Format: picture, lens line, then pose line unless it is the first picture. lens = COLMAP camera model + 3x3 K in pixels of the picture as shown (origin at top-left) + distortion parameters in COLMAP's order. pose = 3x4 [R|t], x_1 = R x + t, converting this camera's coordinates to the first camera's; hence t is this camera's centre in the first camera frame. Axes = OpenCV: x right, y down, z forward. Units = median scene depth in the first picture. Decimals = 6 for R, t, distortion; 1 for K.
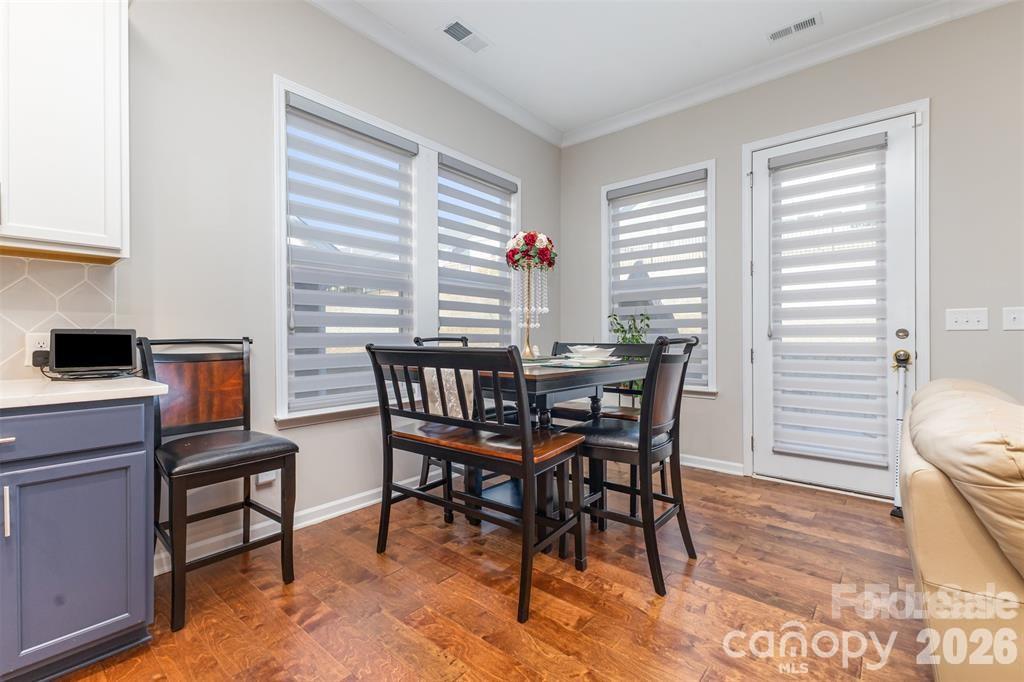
lens RADIAL K [[446.3, 0, 508.6], [0, 446.3, 337.6], [0, 0, 1]] dist [0.002314, 0.000062]
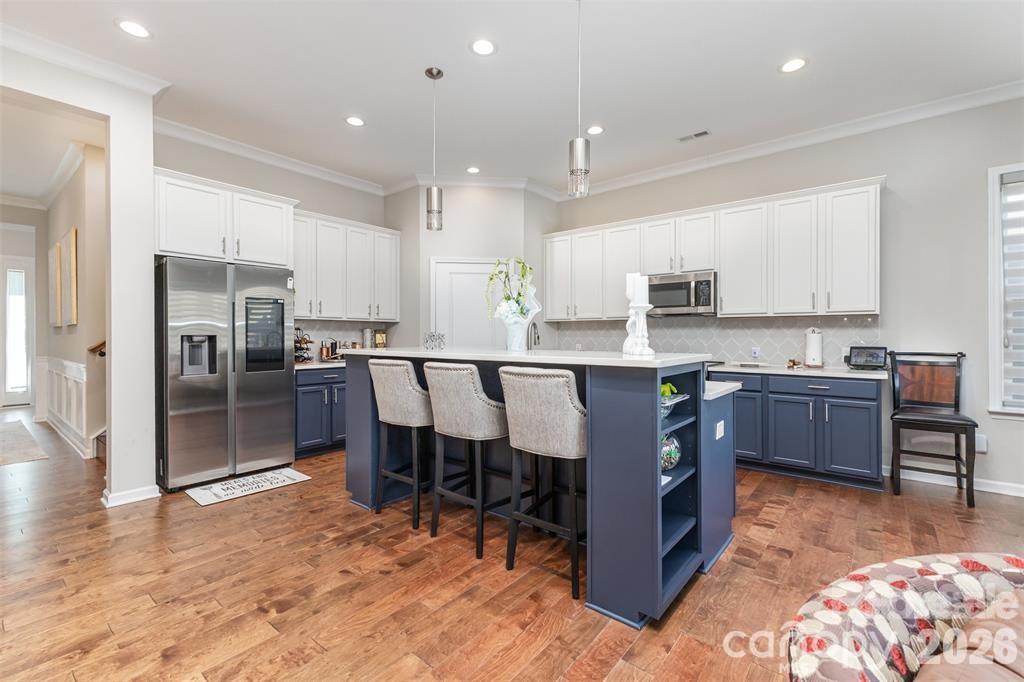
lens RADIAL K [[446.3, 0, 508.9], [0, 446.3, 335.7], [0, 0, 1]] dist [0.002314, 0.000062]
pose [[0.014195, 0.007332, -0.999872, 0.990835], [0.001728, 0.999971, 0.007358, -0.076131], [0.999898, -0.001832, 0.014182, -0.617917]]
